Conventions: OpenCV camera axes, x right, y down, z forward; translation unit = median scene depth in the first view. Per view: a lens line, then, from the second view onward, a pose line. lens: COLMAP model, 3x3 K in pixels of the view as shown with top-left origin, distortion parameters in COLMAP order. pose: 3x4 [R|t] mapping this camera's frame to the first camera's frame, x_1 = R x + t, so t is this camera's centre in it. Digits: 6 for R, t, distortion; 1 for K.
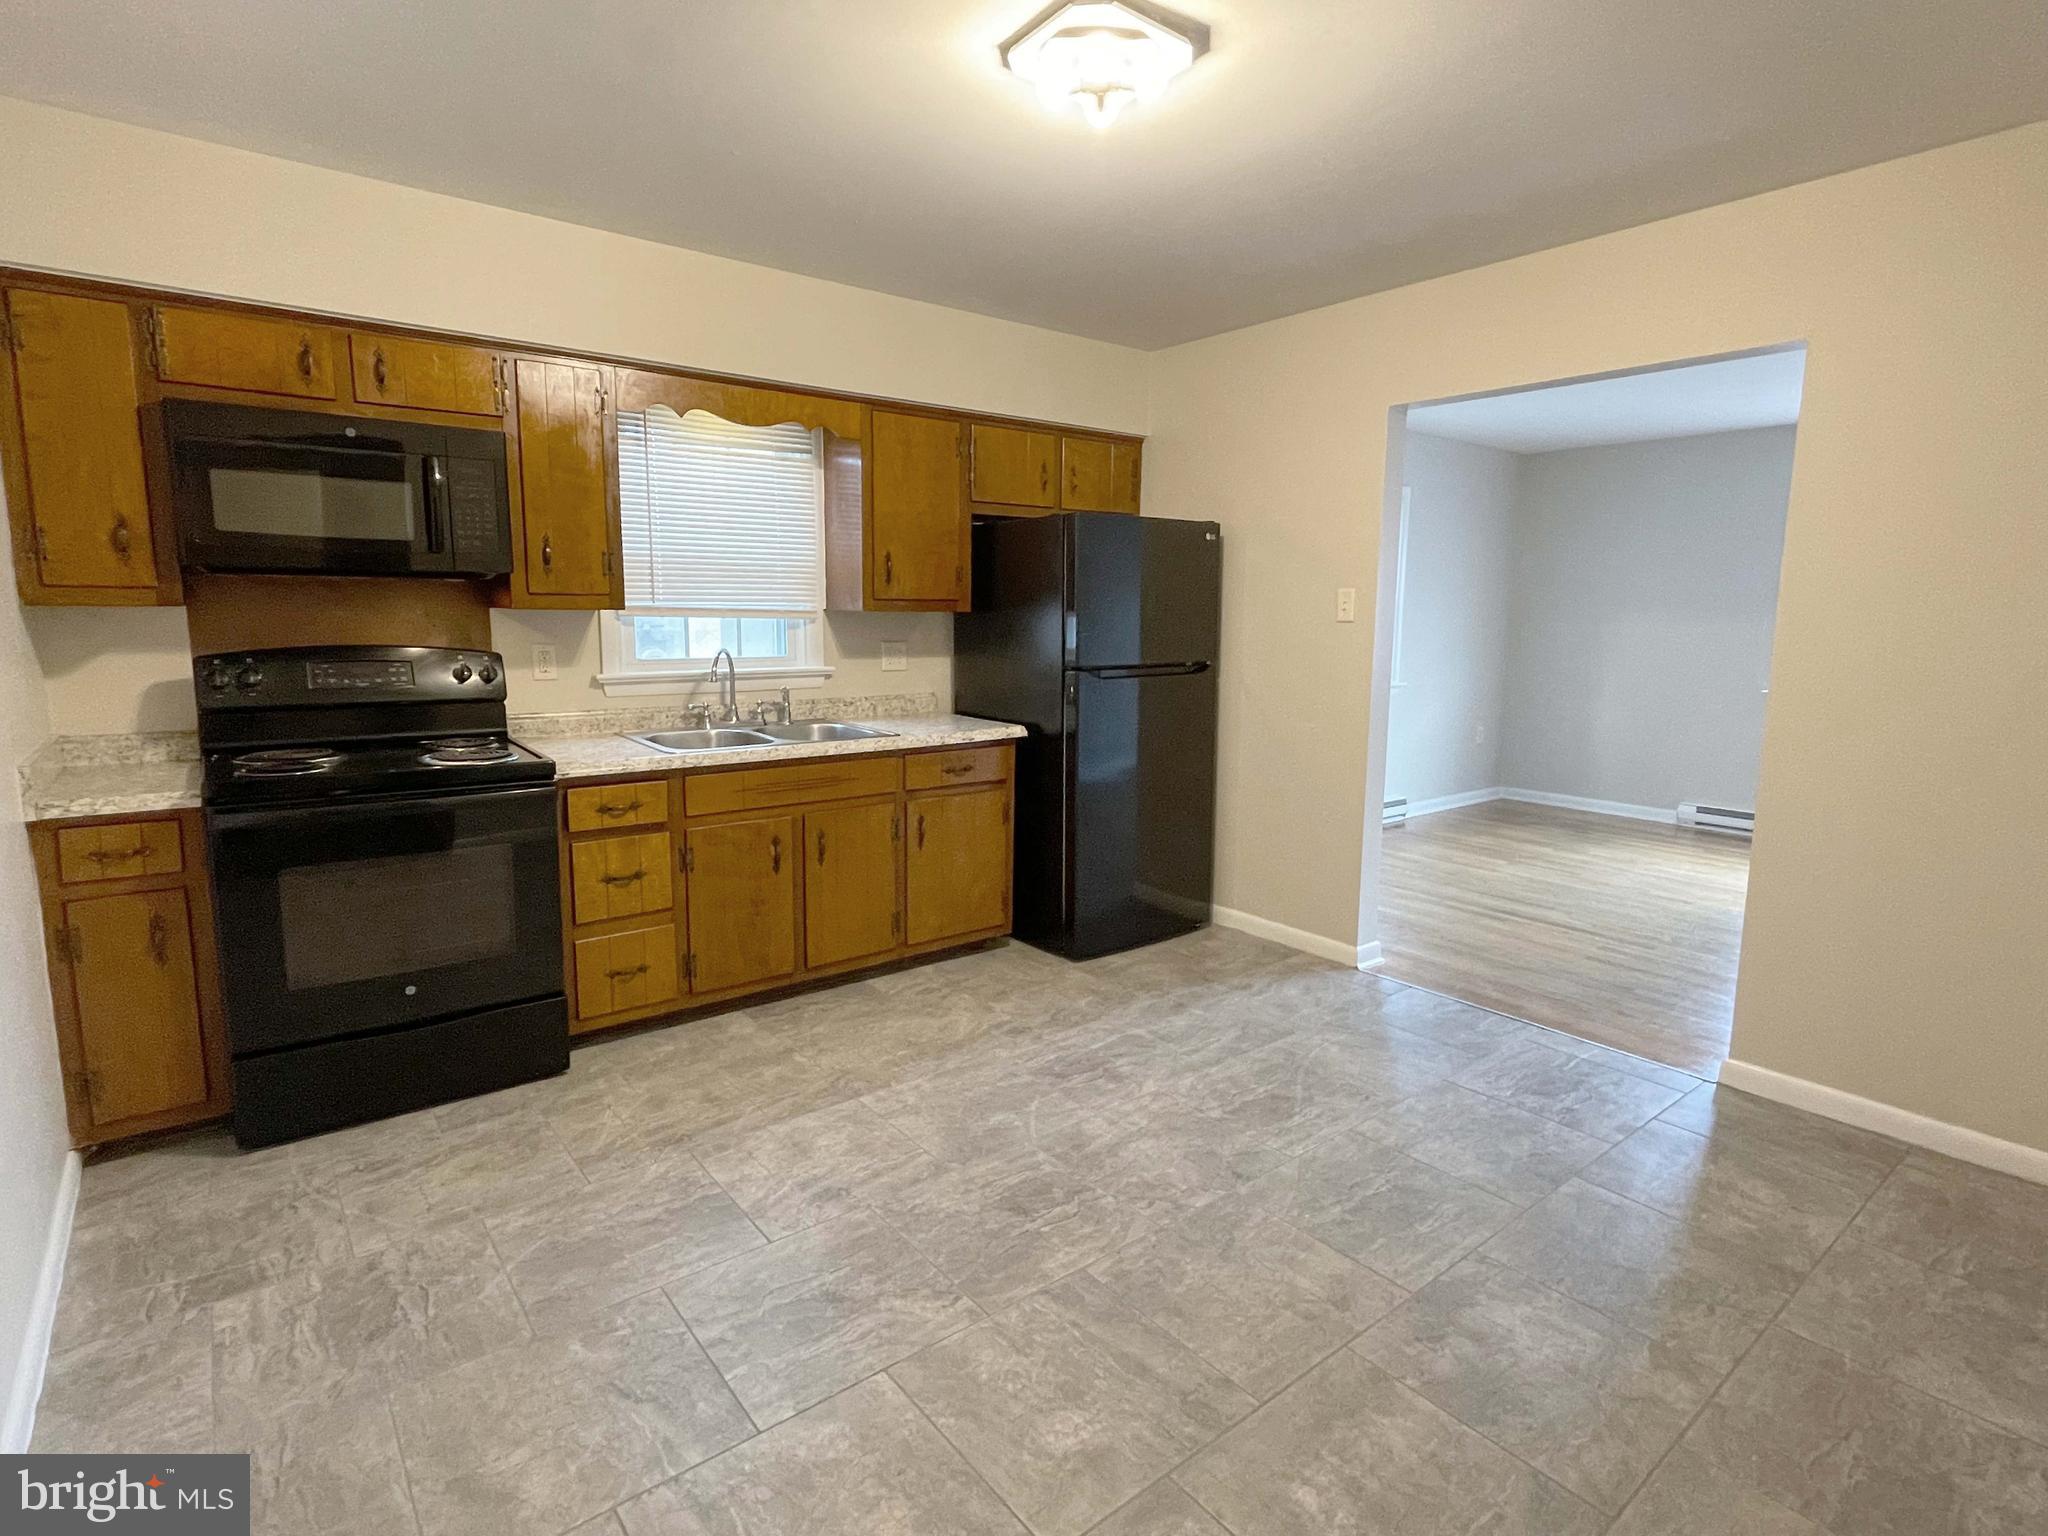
lens RADIAL K [[1034.1, 0, 1027.2], [0, 1034.1, 766.2], [0, 0, 1]] dist [-0.003336, 0.000088]
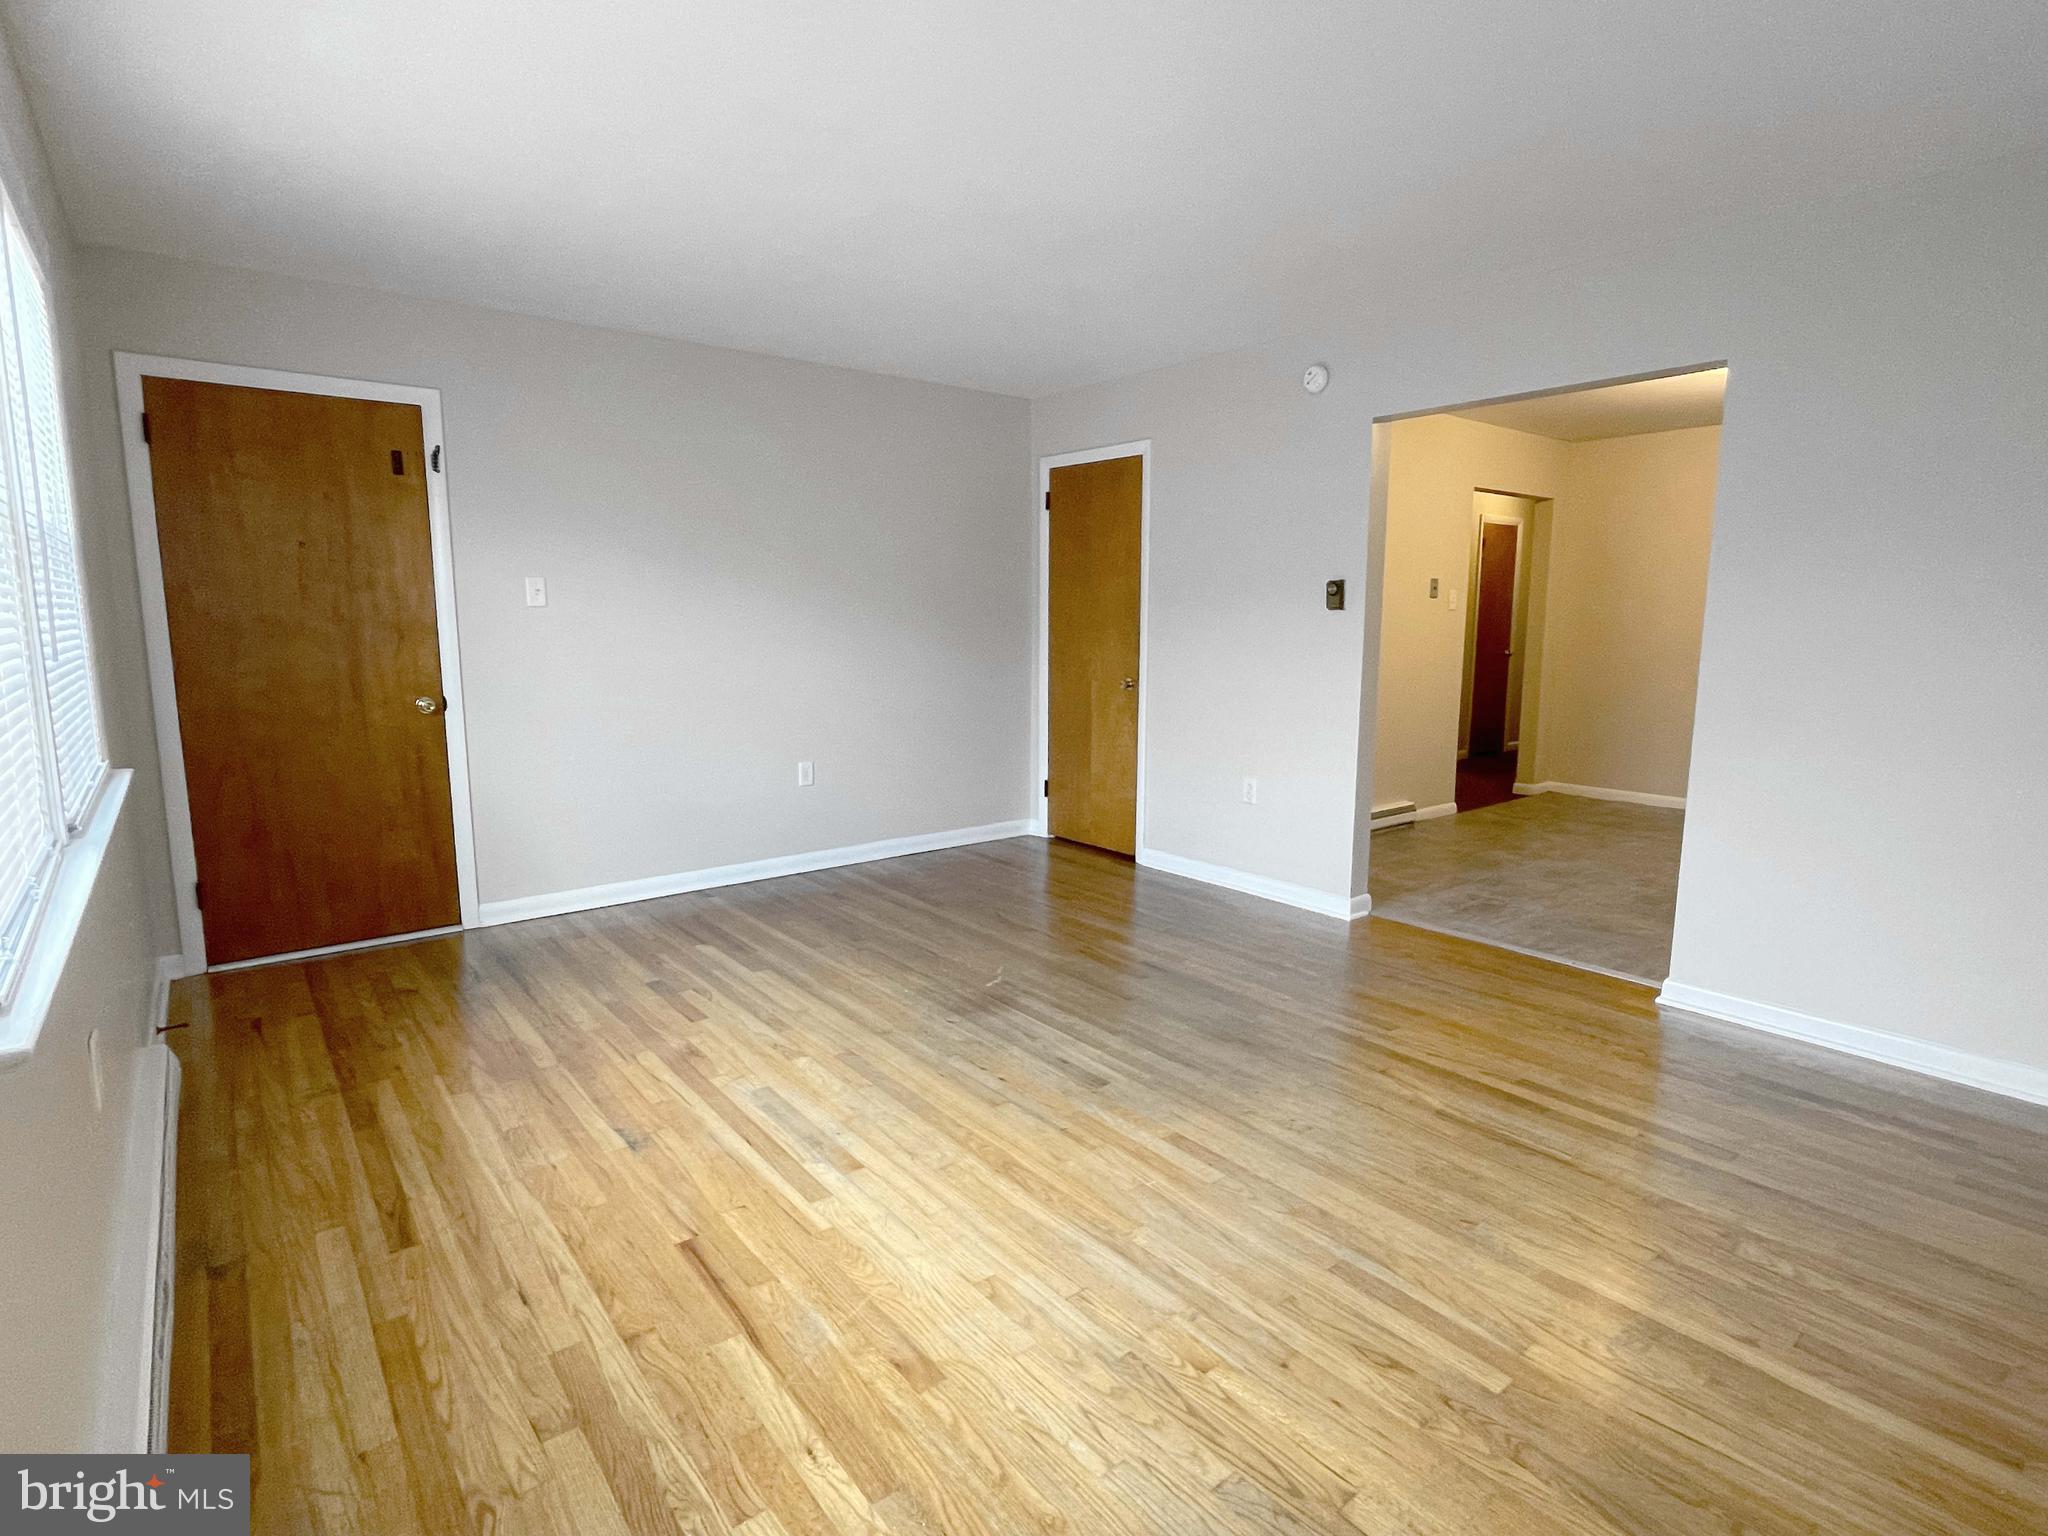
lens RADIAL K [[1034.1, 0, 1026.4], [0, 1034.1, 765.9], [0, 0, 1]] dist [-0.003336, 0.000088]
pose [[-0.999949, -0.009818, -0.002366, 1.004913], [-0.010079, 0.955409, 0.295113, -0.284974], [-0.000637, 0.295122, -0.955460, 2.024973]]
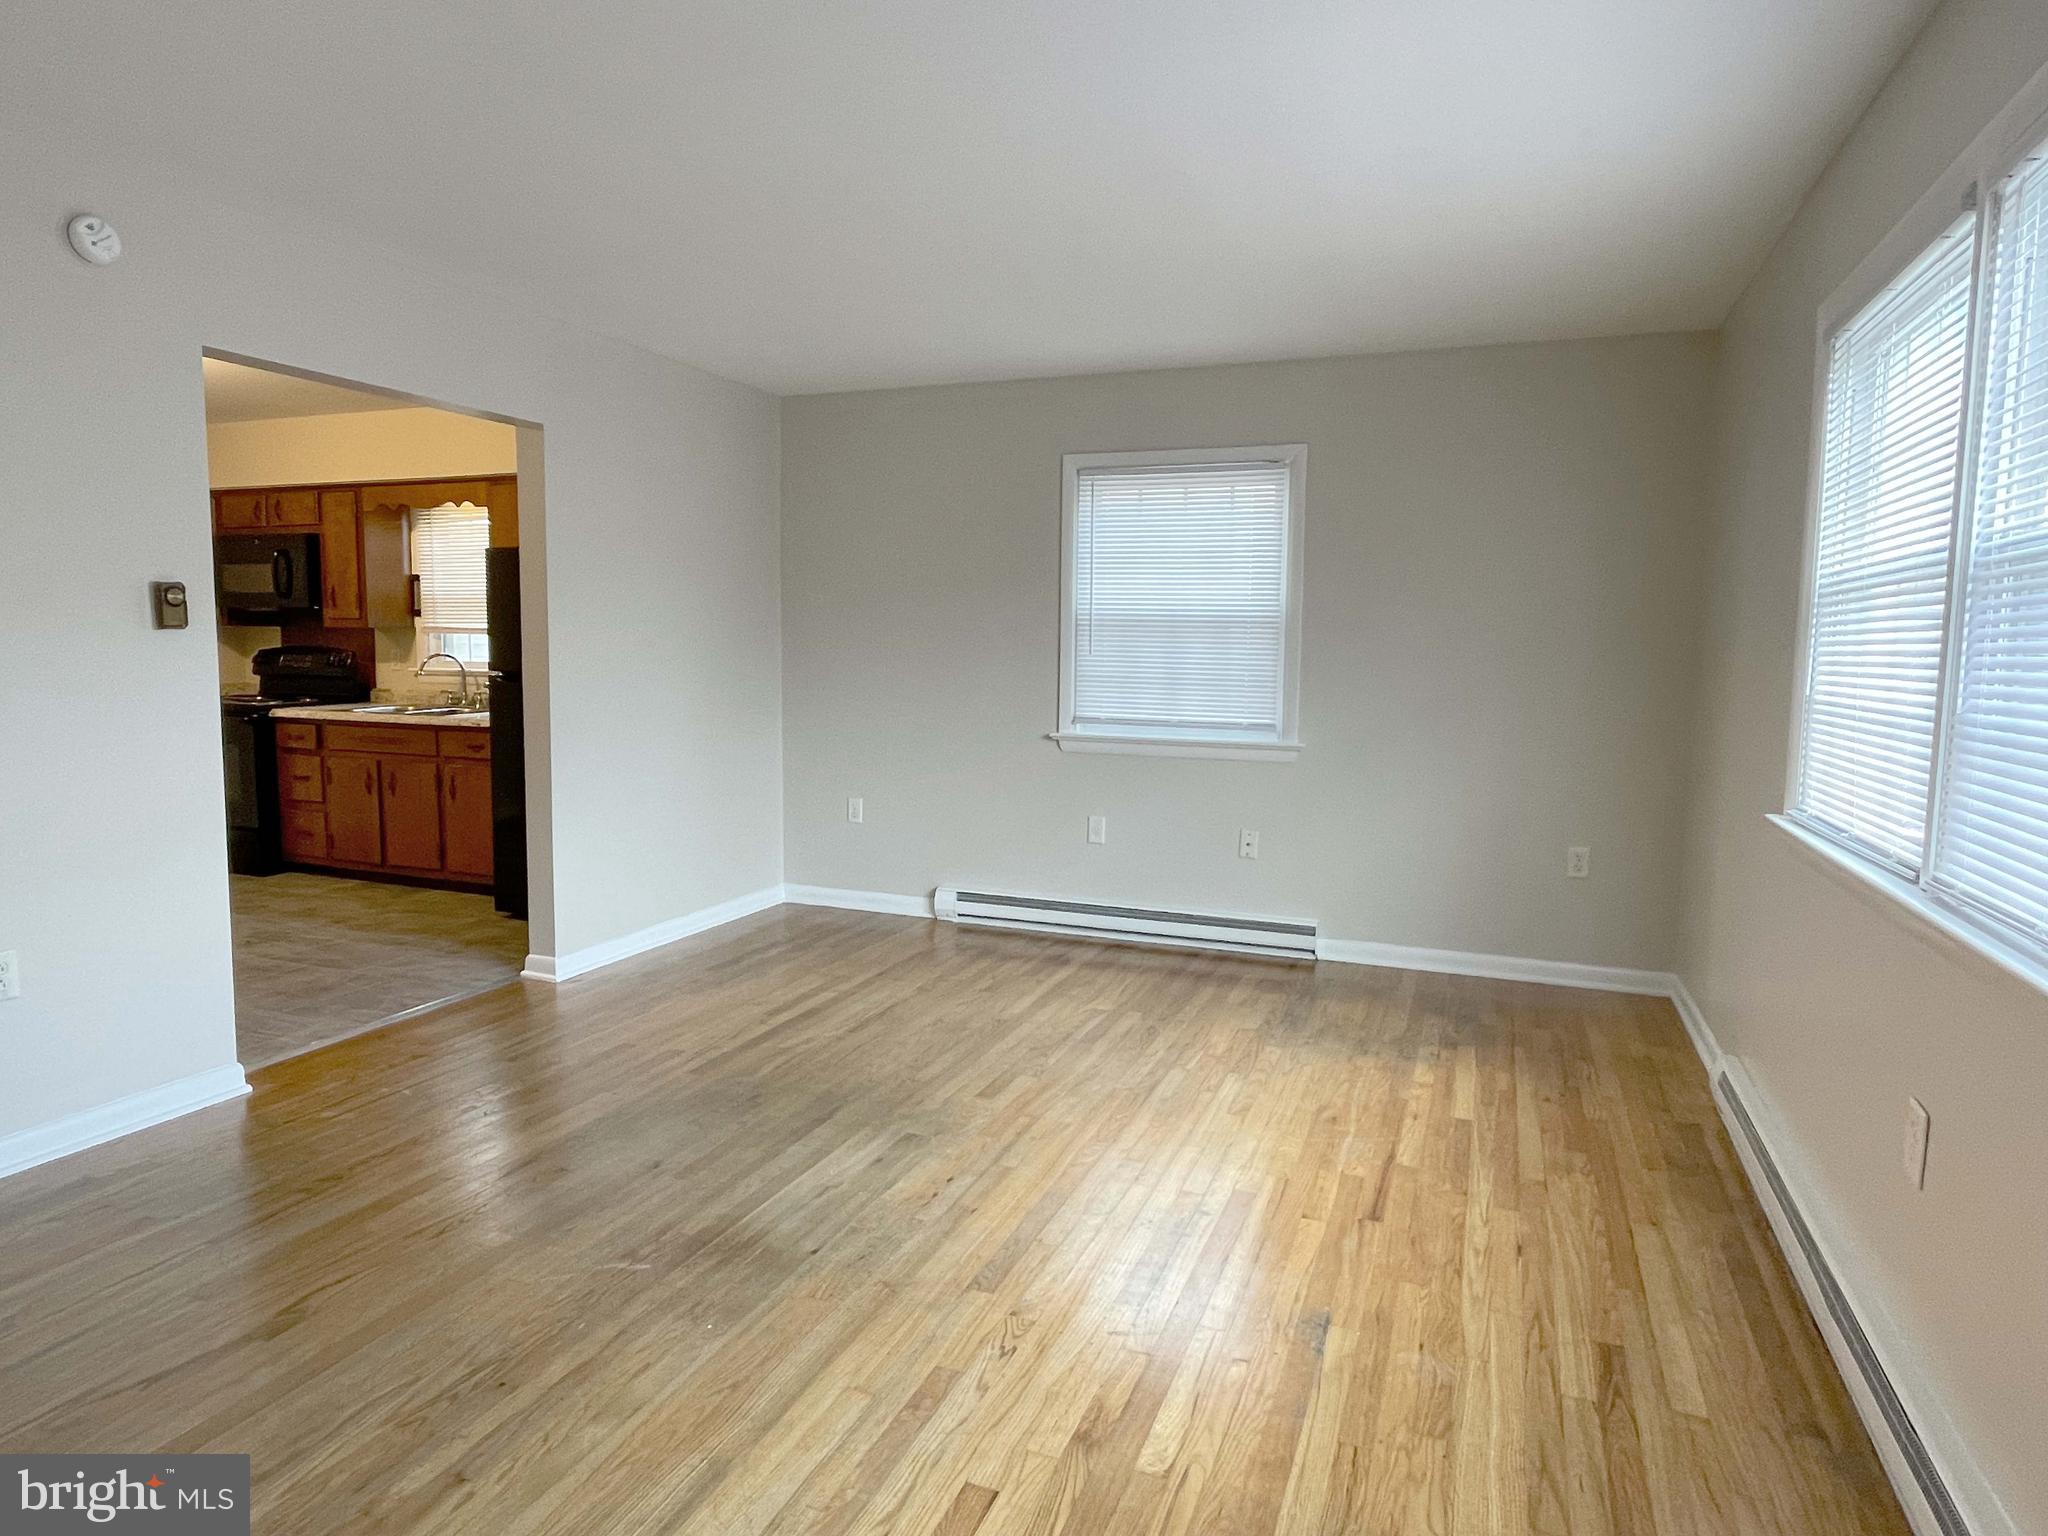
lens RADIAL K [[1202.4, 0, 1030.2], [0, 1202.4, 754.0], [0, 0, 1]] dist [-0.004046, -0.002552]
pose [[0.500561, 0.077286, -0.862244, 1.742985], [-0.137950, 0.990401, 0.008688, -0.106805], [0.854639, 0.114598, 0.506418, 0.898845]]
